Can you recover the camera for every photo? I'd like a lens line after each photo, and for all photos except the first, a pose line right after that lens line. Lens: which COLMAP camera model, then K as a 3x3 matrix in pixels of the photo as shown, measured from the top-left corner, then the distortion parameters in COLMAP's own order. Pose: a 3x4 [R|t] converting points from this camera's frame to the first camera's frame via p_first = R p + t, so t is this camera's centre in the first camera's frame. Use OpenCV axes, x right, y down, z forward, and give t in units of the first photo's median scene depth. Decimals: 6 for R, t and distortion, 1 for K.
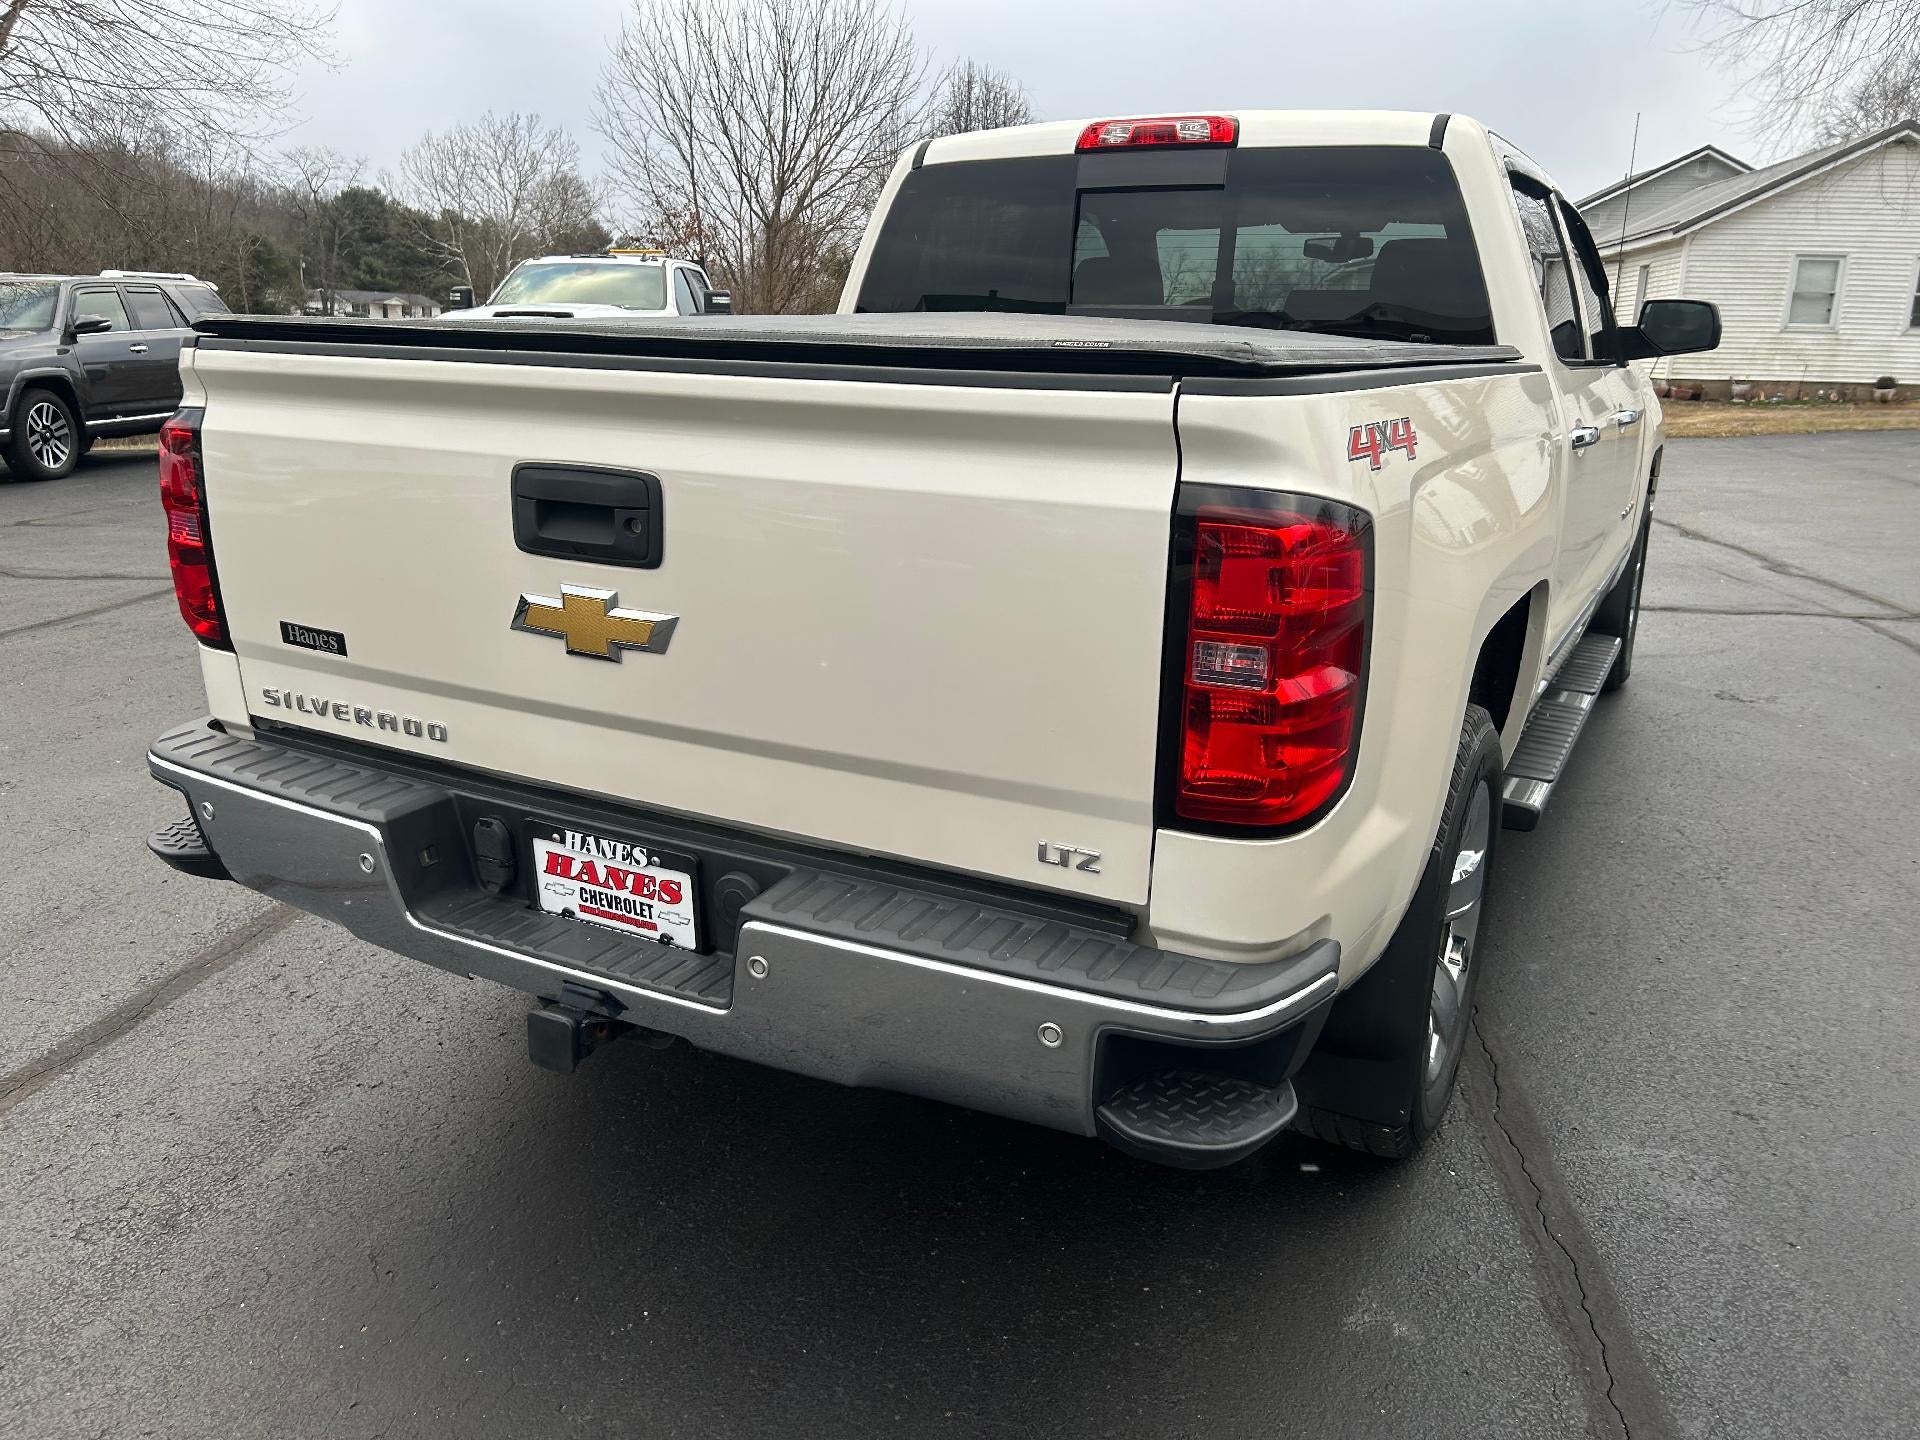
lens RADIAL K [[1491.9, 0, 935.2], [0, 1491.9, 678.6], [0, 0, 1]] dist [0.006072, -0.006359]
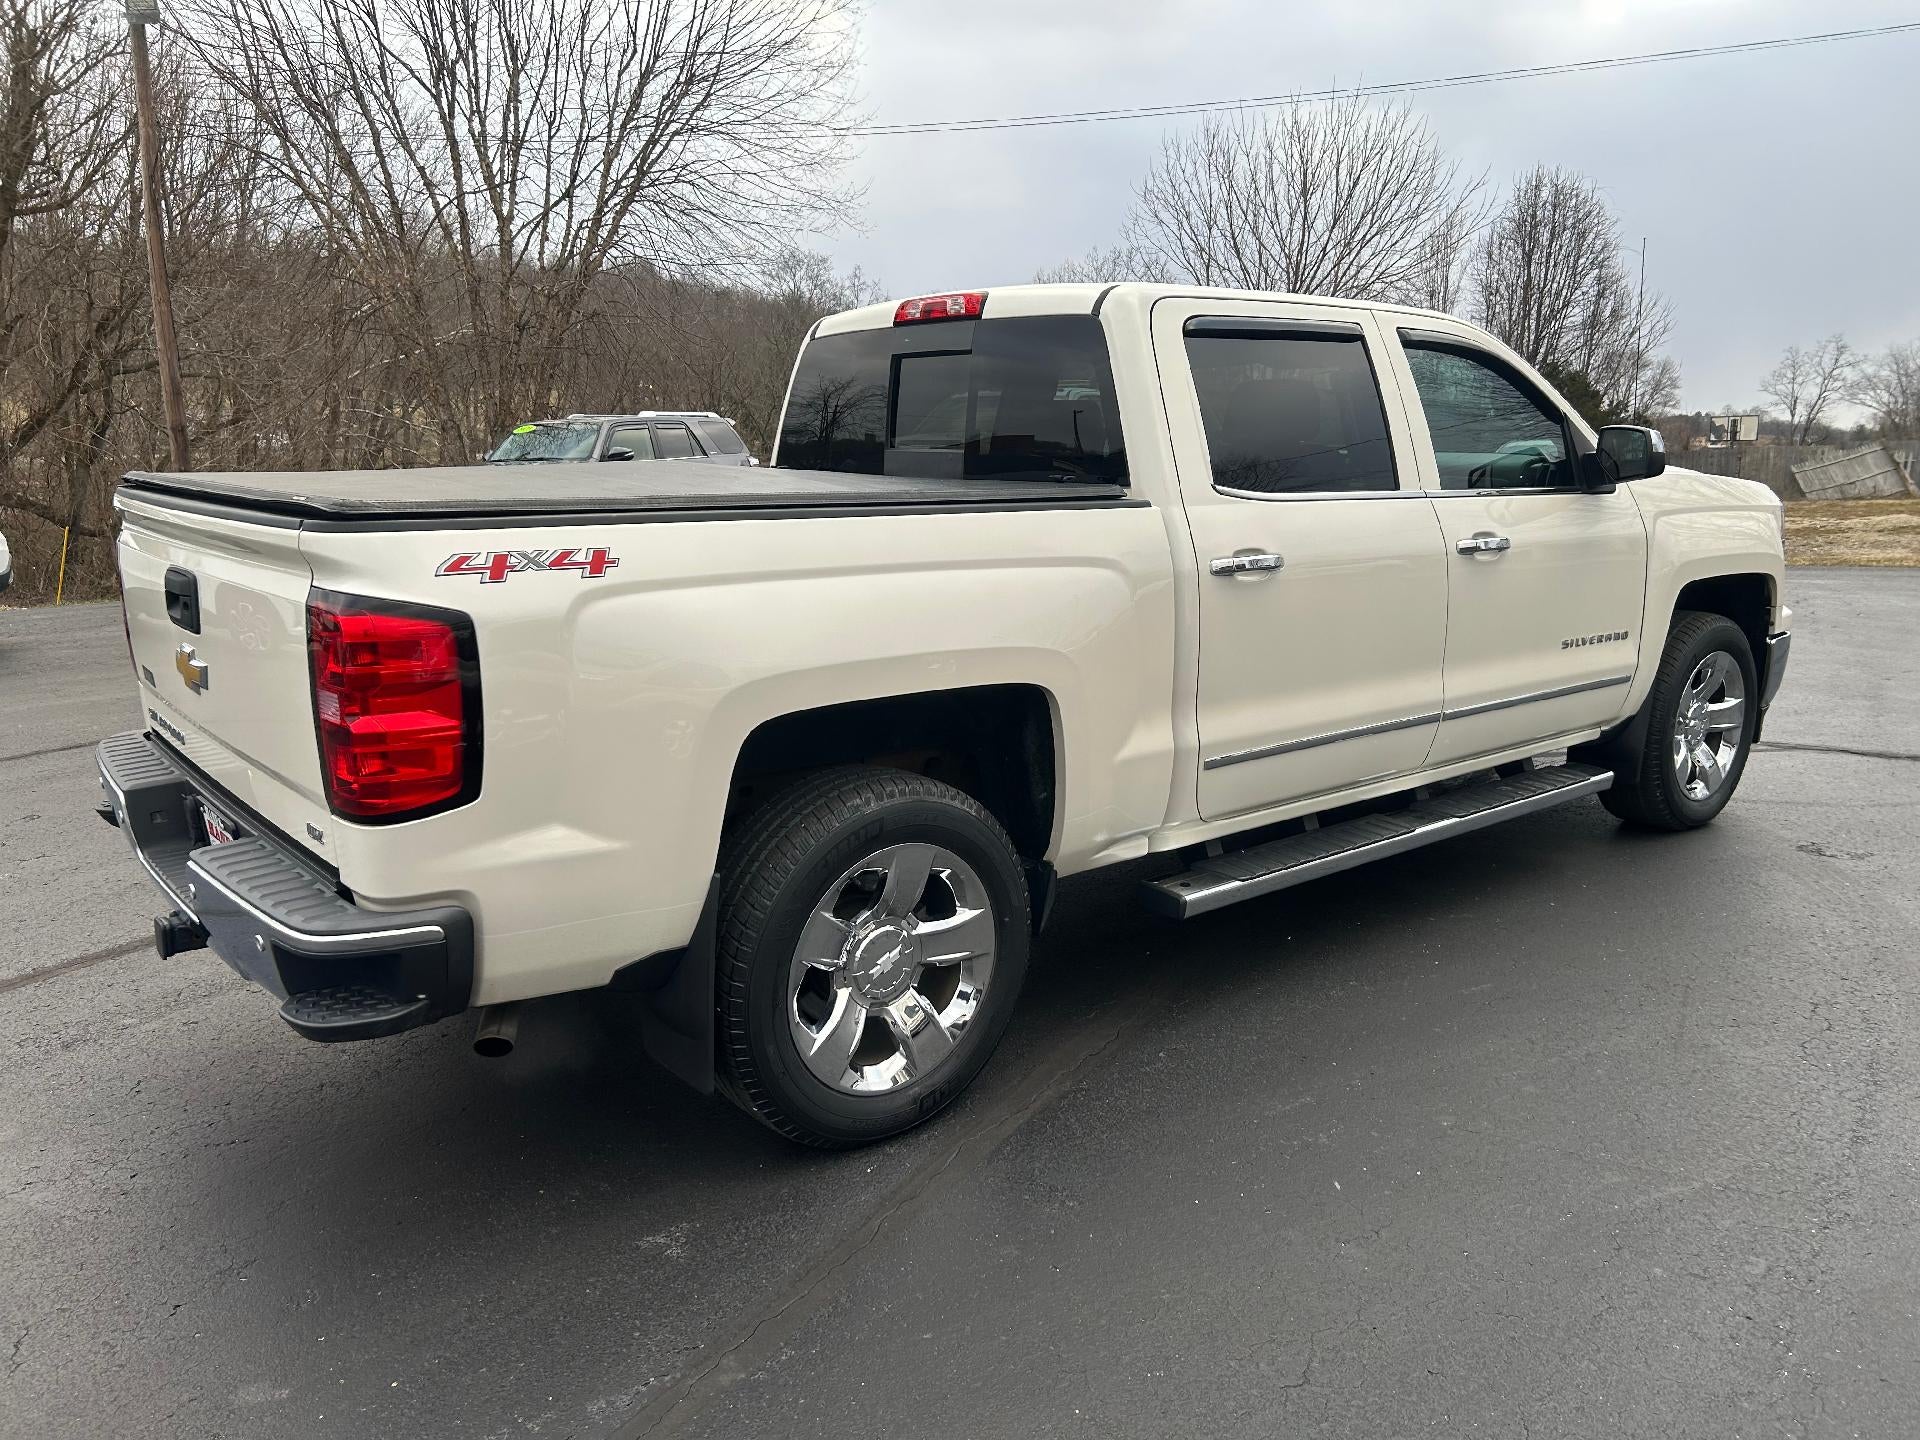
lens RADIAL K [[1475.6, 0, 954.7], [0, 1475.6, 698.7], [0, 0, 1]] dist [0.056528, -0.079288]
pose [[0.924797, 0.048646, -0.377339, 1.007669], [-0.070735, 0.996484, -0.044895, 0.005694], [0.373828, 0.068210, 0.924986, -0.137075]]
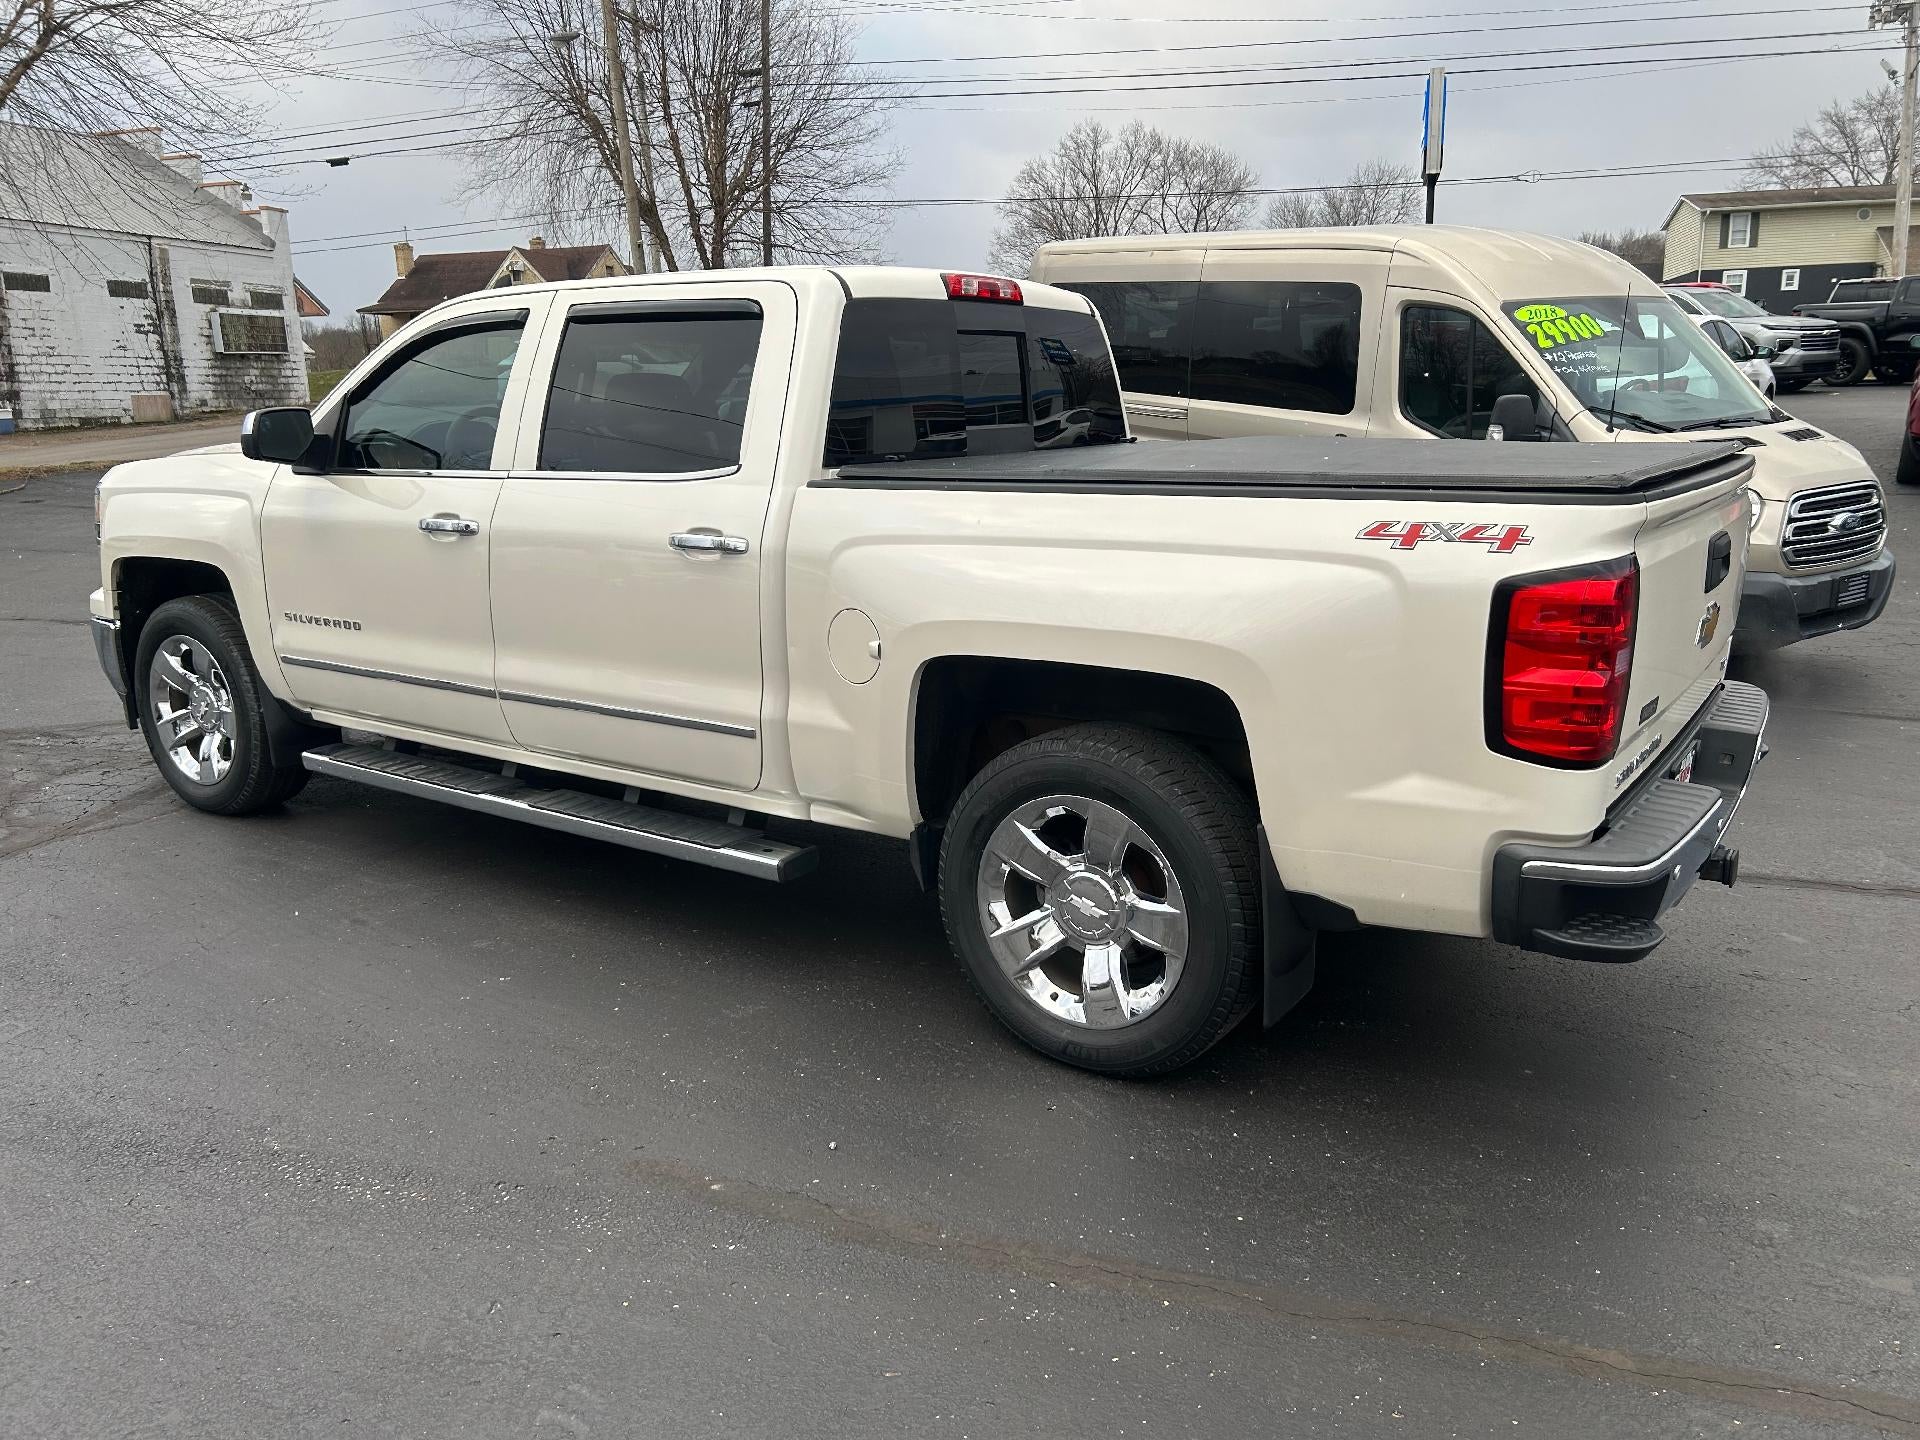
lens RADIAL K [[1464.4, 0, 1011.2], [0, 1464.4, 711.8], [0, 0, 1]] dist [0.055060, -0.073665]
pose [[0.052030, -0.237346, 0.970031, -1.800234], [0.244783, 0.944746, 0.218030, -0.470293], [-0.968181, 0.226103, 0.107254, 1.484687]]
